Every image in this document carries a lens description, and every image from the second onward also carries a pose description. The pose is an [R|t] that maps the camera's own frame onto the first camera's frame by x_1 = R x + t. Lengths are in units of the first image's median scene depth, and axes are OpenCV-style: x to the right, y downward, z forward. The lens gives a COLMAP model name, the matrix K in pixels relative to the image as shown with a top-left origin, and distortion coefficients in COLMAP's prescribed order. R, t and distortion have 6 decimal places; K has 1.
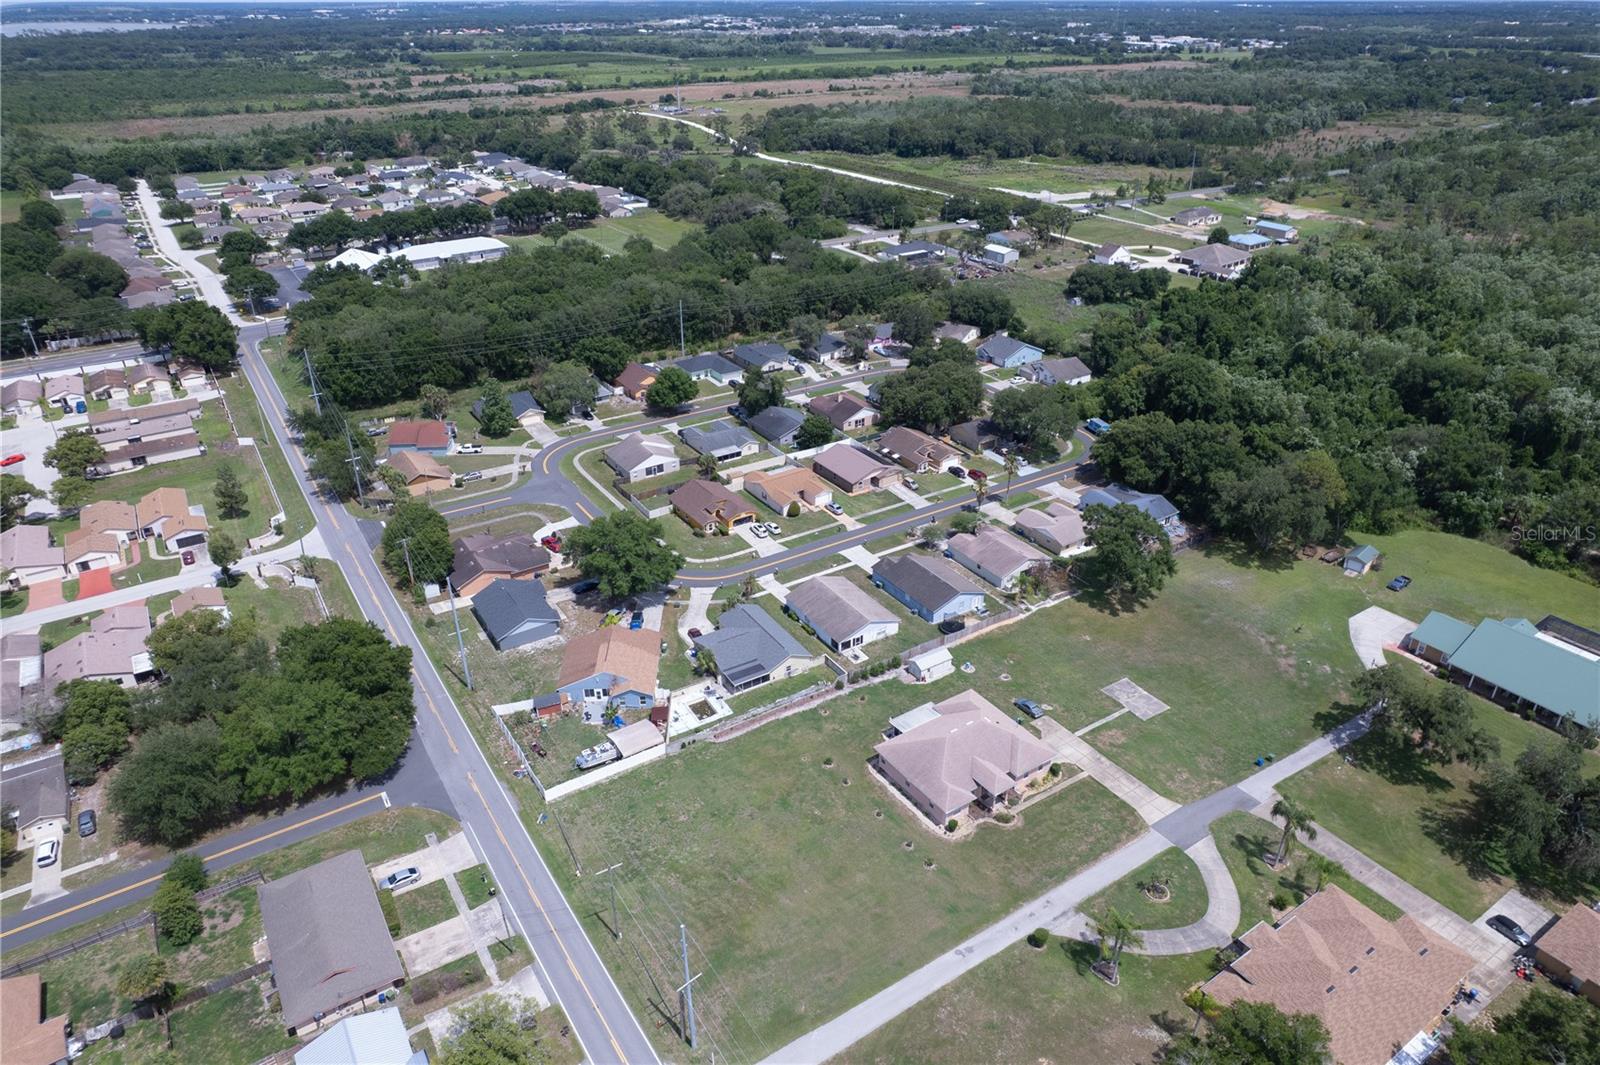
lens RADIAL K [[1008.9, 0, 800.0], [0, 1008.9, 532.5], [0, 0, 1]] dist [-0.072322, 0.069039]
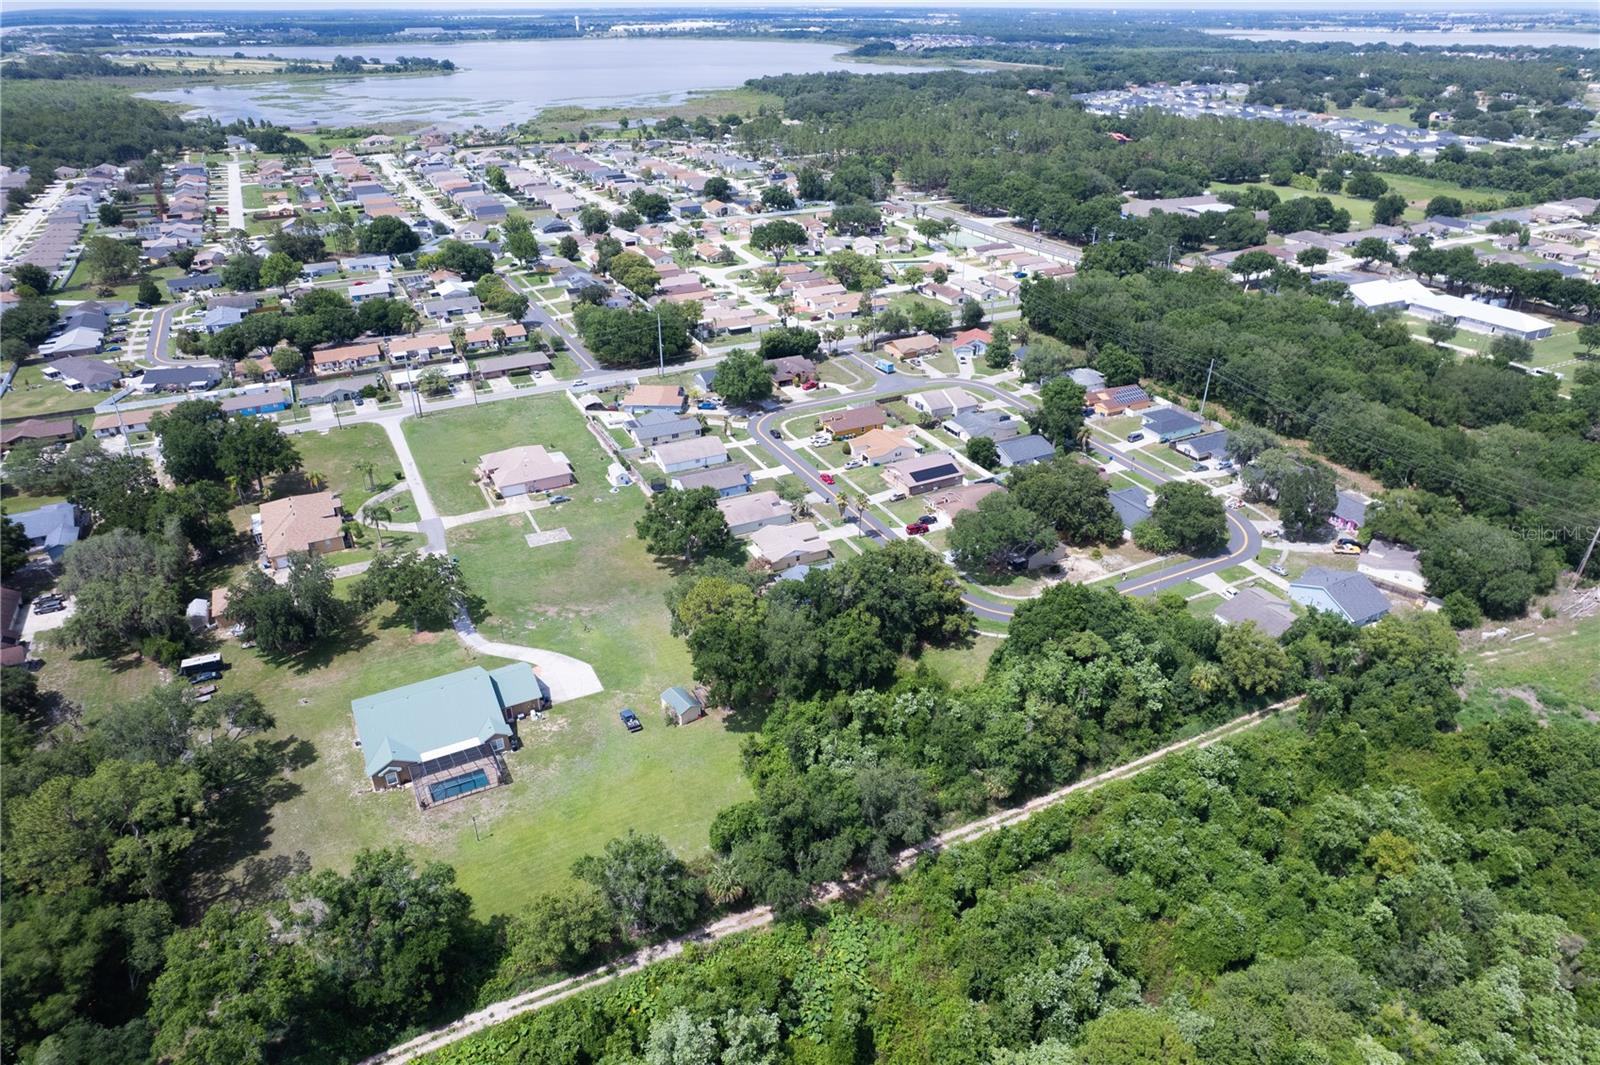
lens RADIAL K [[1008.9, 0, 800.0], [0, 1008.9, 532.5], [0, 0, 1]] dist [-0.072322, 0.069039]
pose [[-0.111468, 0.471132, -0.874991, 1.199724], [-0.469280, 0.751169, 0.464244, -0.522731], [0.875986, 0.462364, 0.137361, 0.871082]]
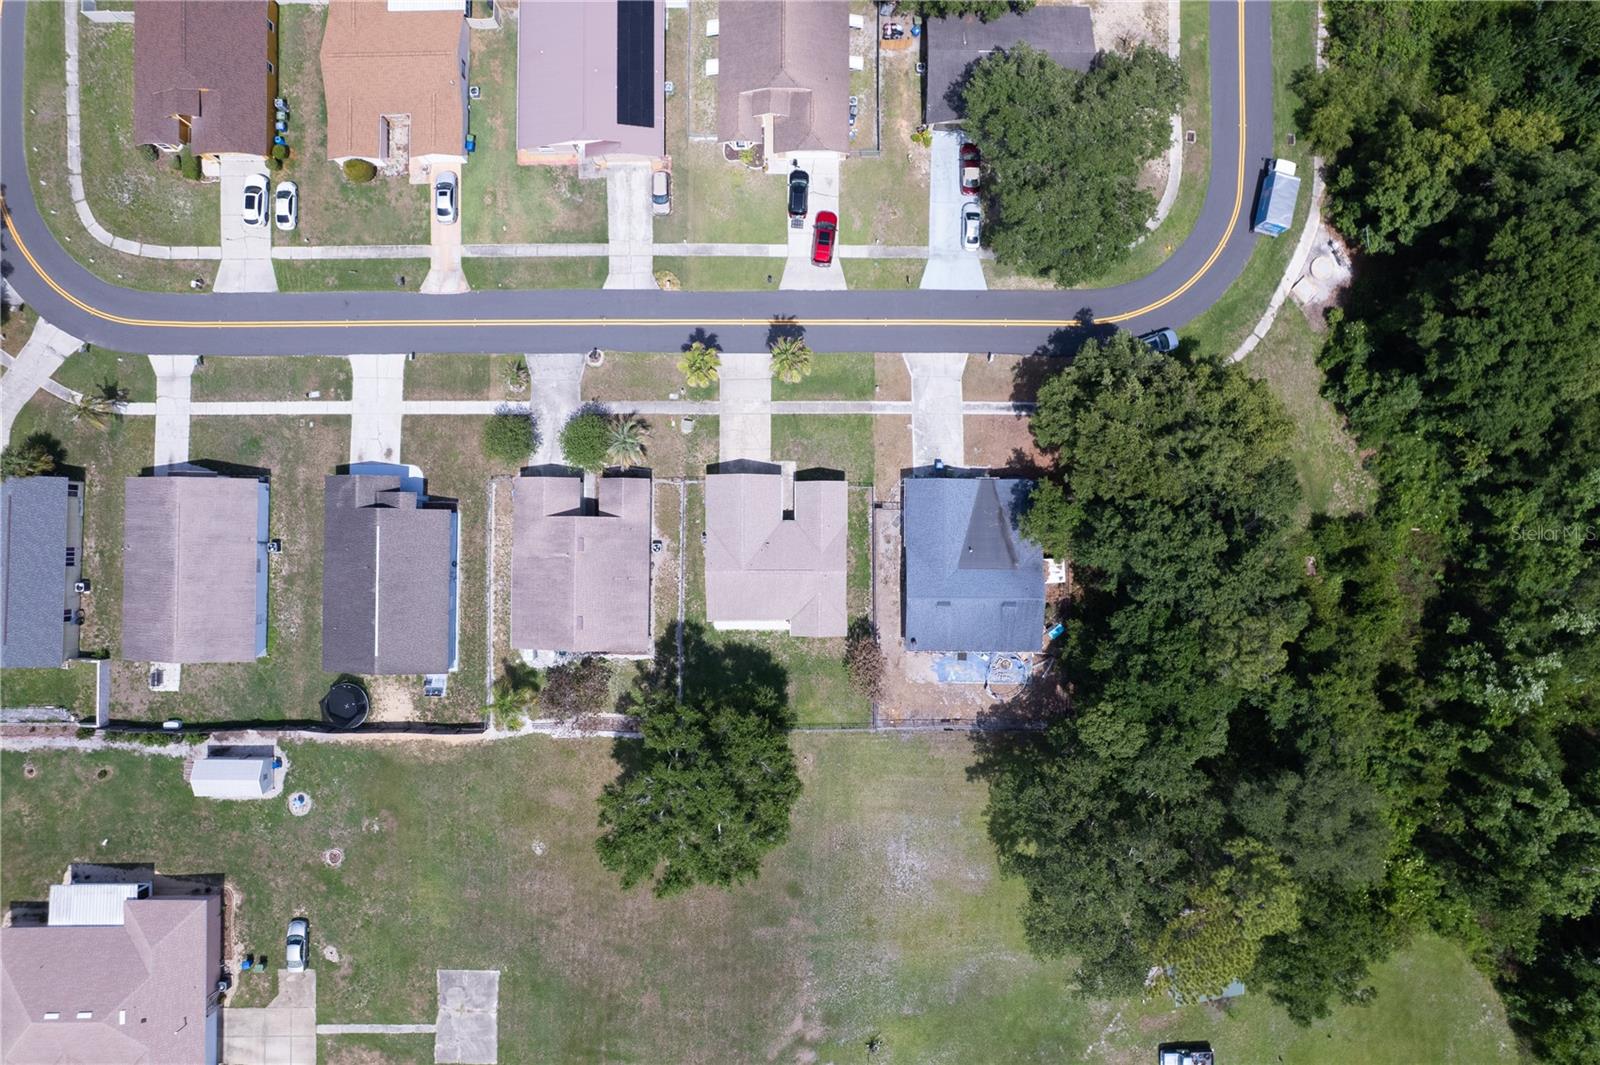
lens RADIAL K [[1008.9, 0, 800.0], [0, 1008.9, 532.5], [0, 0, 1]] dist [-0.072322, 0.069039]
pose [[0.835449, 0.549407, -0.013313, 0.273516], [-0.249177, 0.400277, 0.881867, -0.426859], [0.489833, -0.733437, 0.471311, 0.806432]]
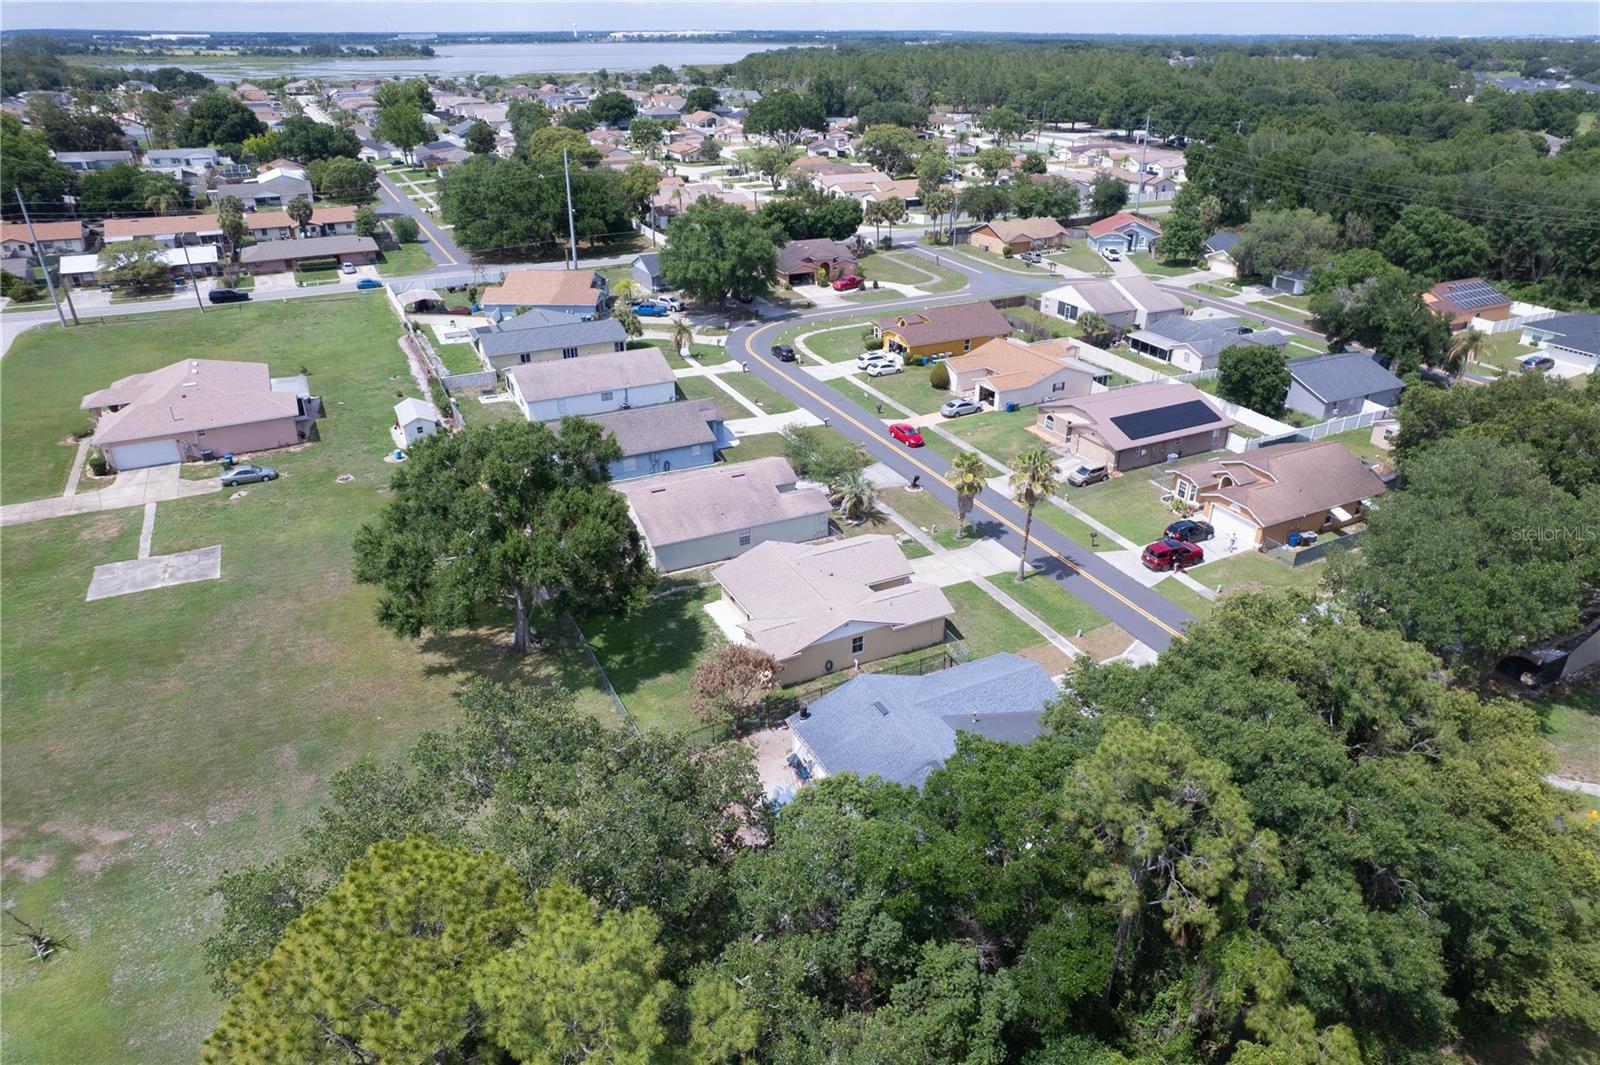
lens RADIAL K [[1008.9, 0, 800.0], [0, 1008.9, 532.5], [0, 0, 1]] dist [-0.072322, 0.069039]
pose [[-0.114229, 0.450923, -0.885223, 0.575880], [-0.473510, 0.758618, 0.447534, -0.183437], [0.873350, 0.470284, 0.126860, 0.948703]]
